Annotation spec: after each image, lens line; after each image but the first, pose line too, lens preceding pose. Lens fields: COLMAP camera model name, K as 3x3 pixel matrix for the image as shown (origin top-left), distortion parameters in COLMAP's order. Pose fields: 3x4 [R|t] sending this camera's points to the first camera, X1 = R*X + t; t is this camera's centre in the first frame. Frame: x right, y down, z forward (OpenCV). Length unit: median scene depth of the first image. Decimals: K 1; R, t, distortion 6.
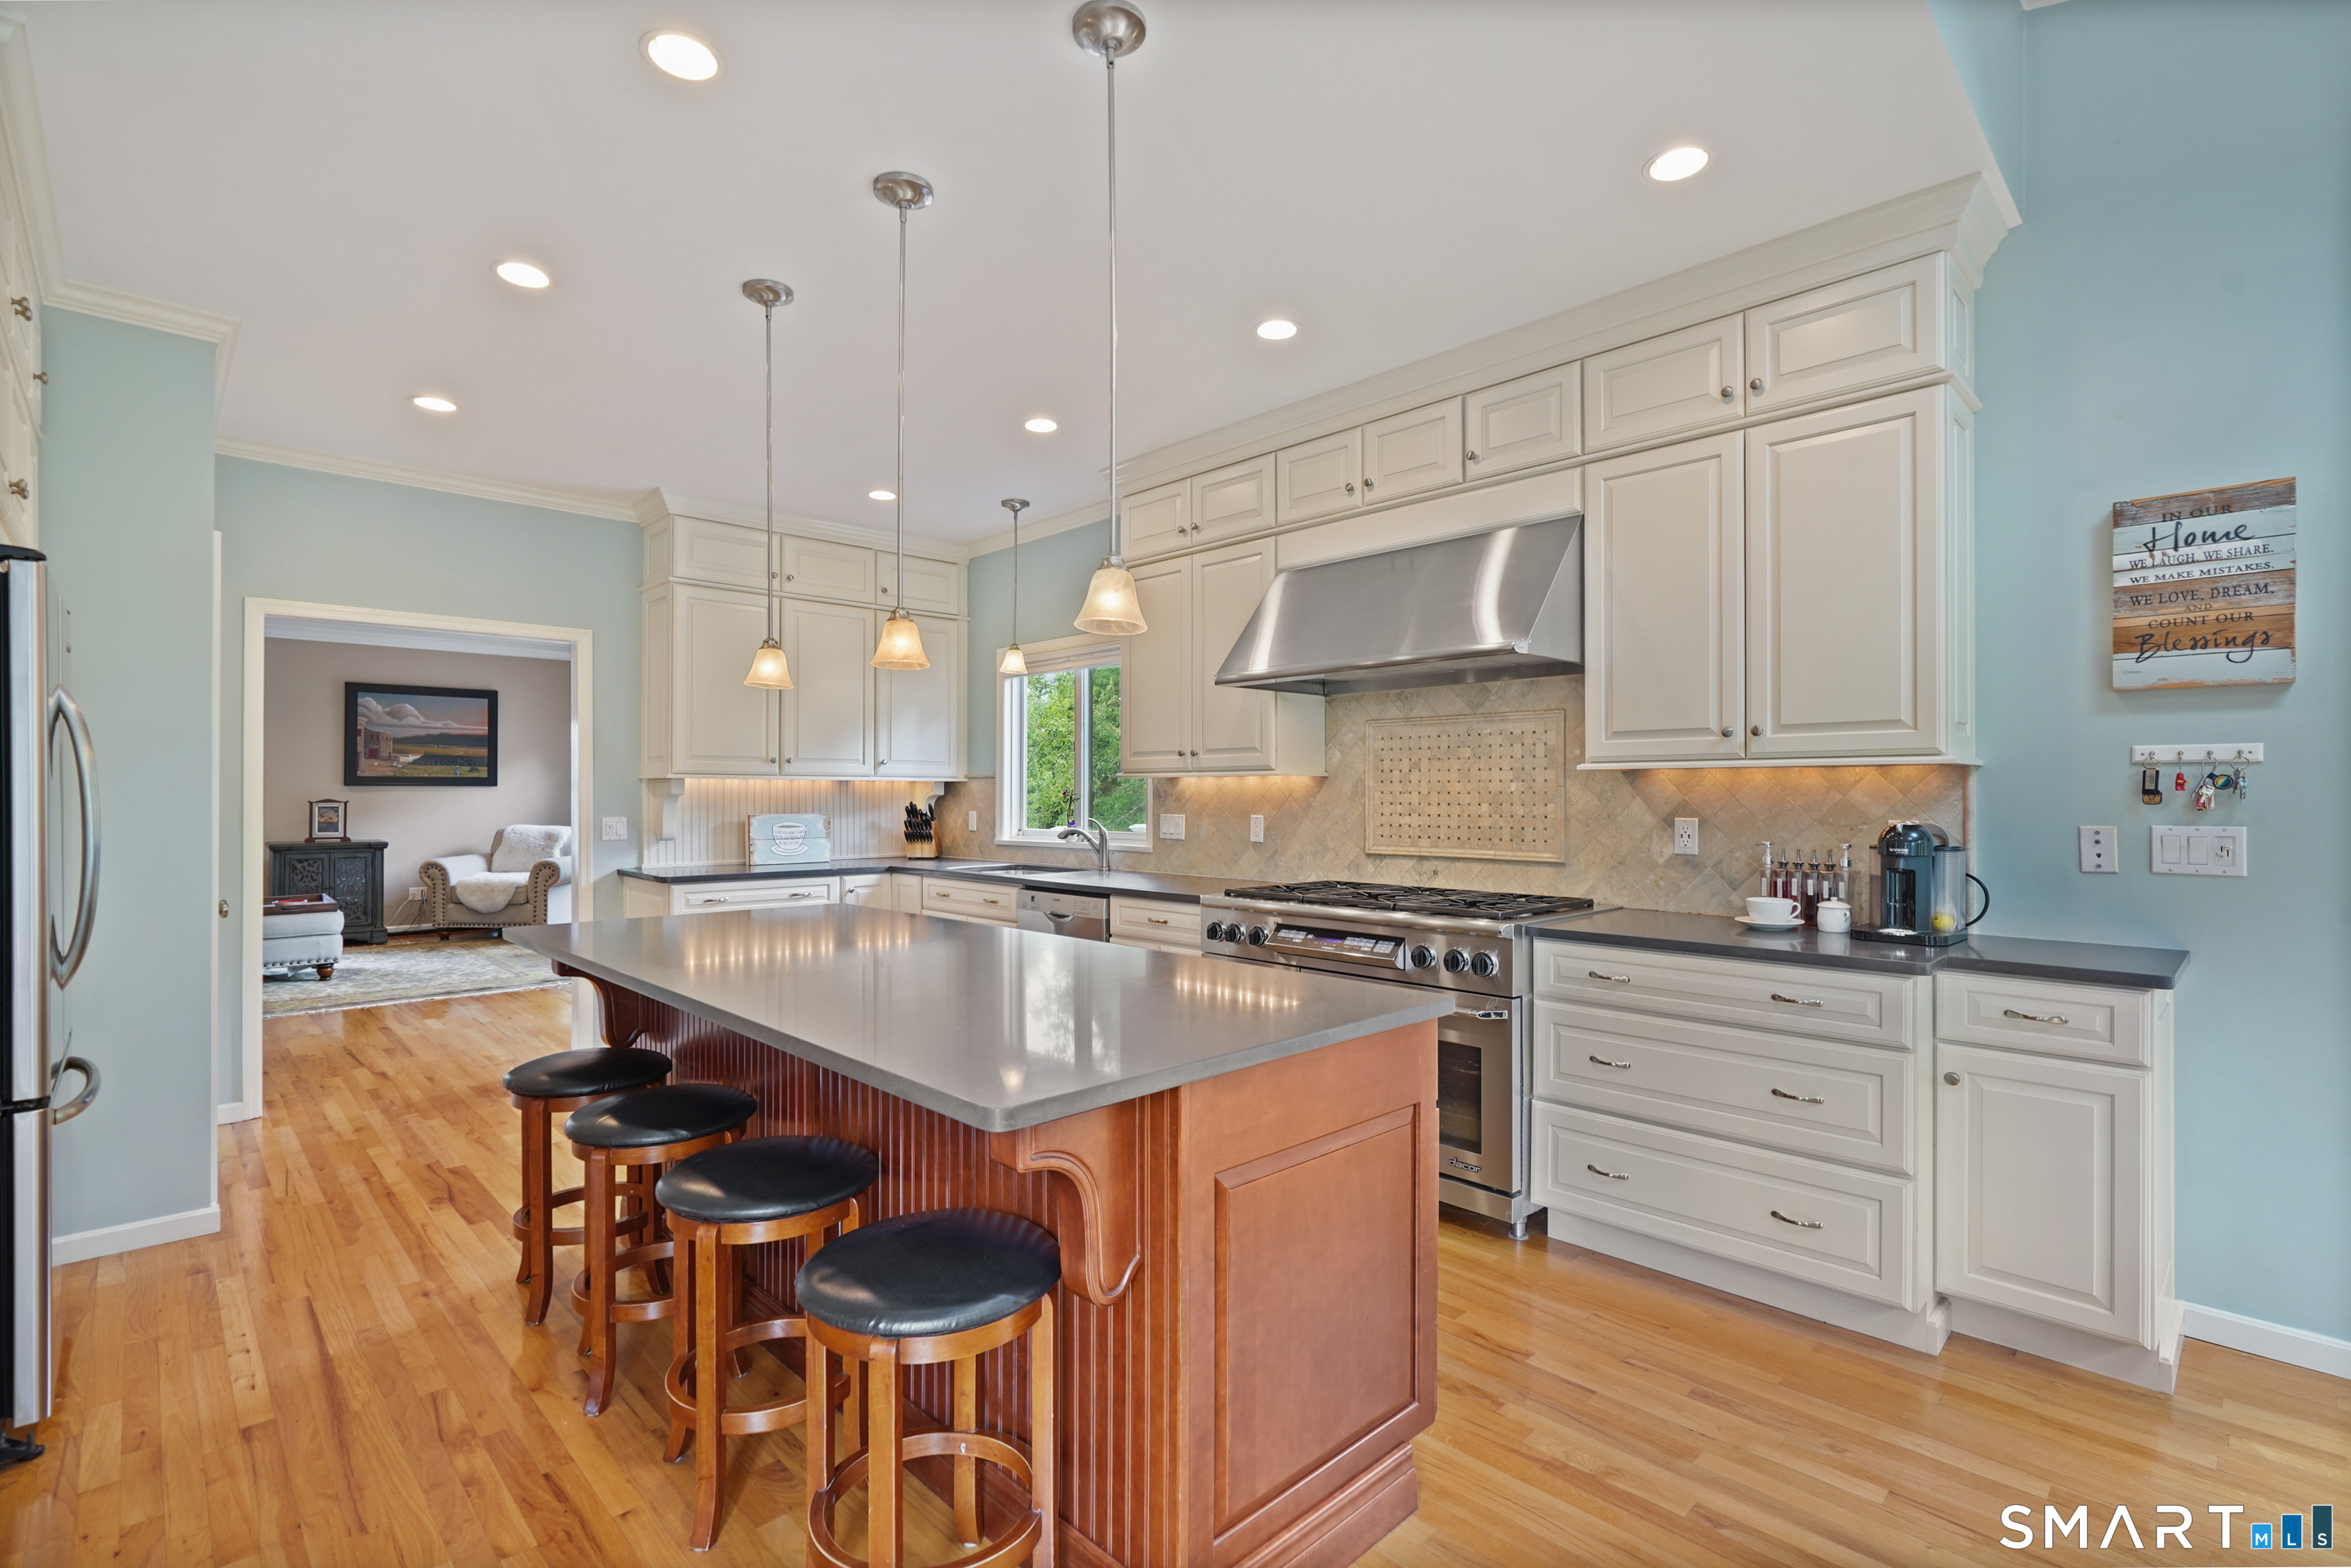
lens RADIAL K [[1070.4, 0, 1142.2], [0, 1070.4, 789.0], [0, 0, 1]] dist [-0.002208, -0.000227]
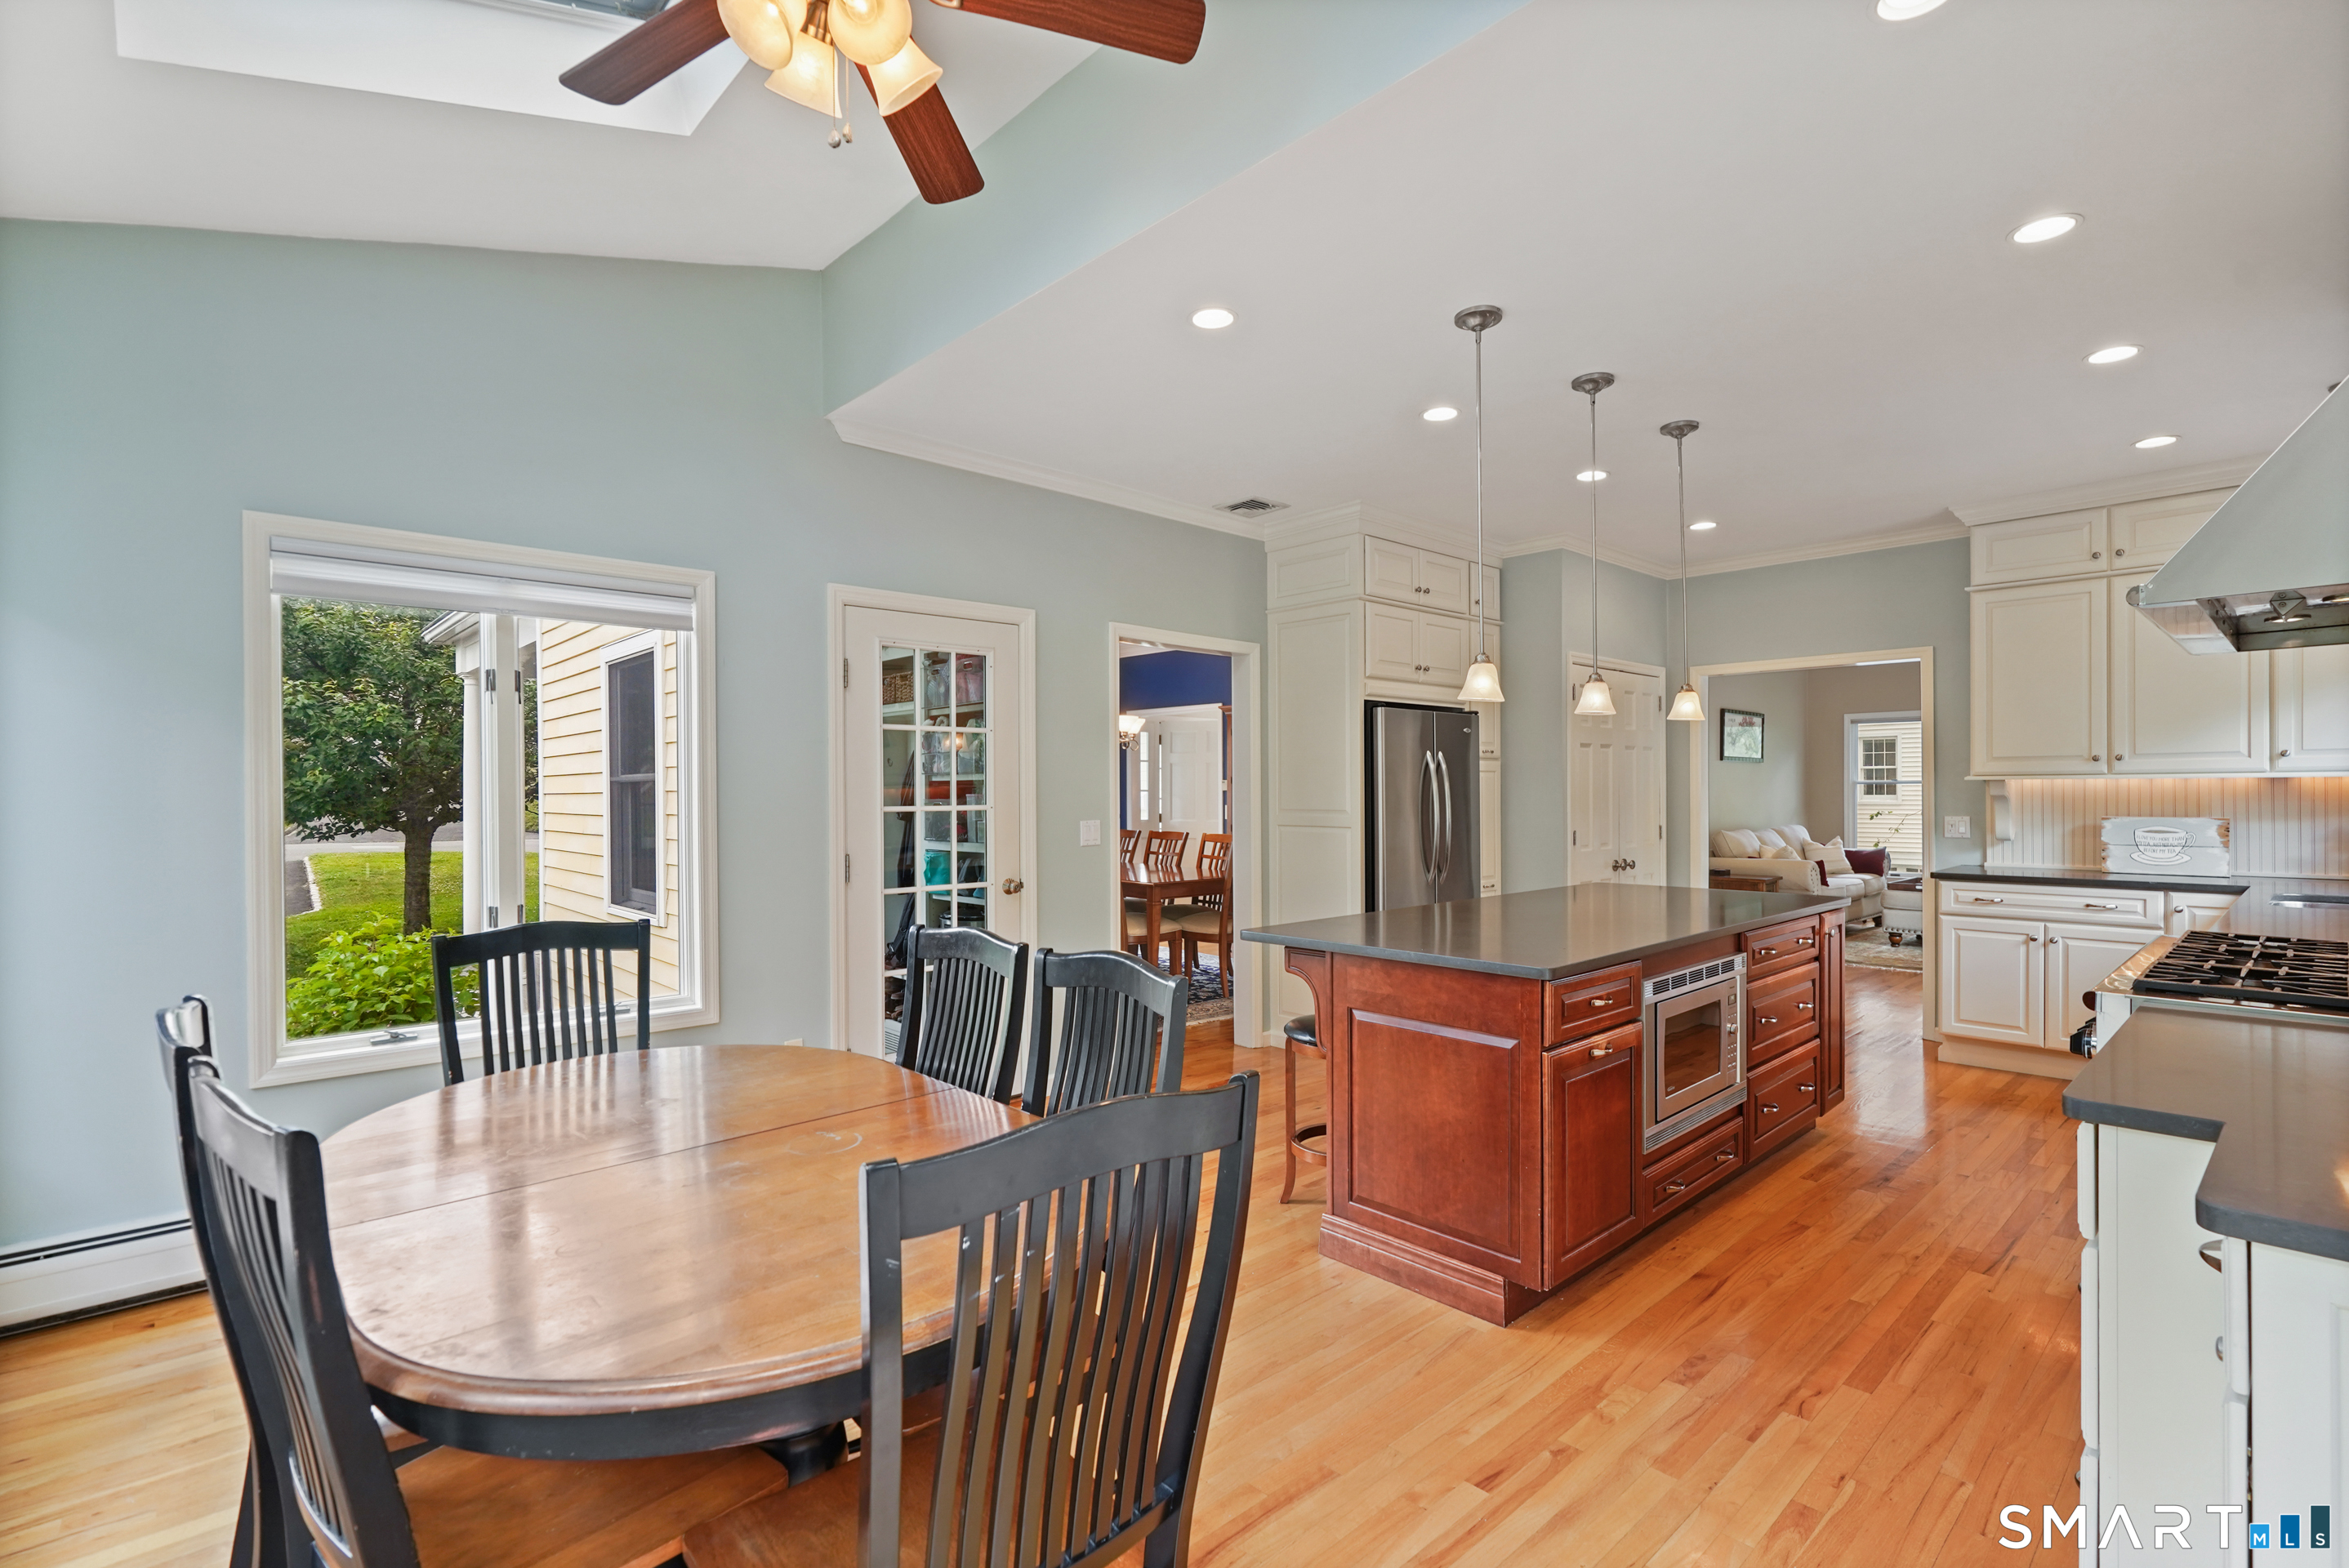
lens RADIAL K [[1069.4, 0, 1141.2], [0, 1069.4, 789.0], [0, 0, 1]] dist [-0.002208, -0.000227]
pose [[-0.029378, 0.001107, -0.999568, 0.591907], [0.010014, 0.999950, 0.000813, -0.009236], [0.999518, -0.009986, -0.029388, 0.209591]]
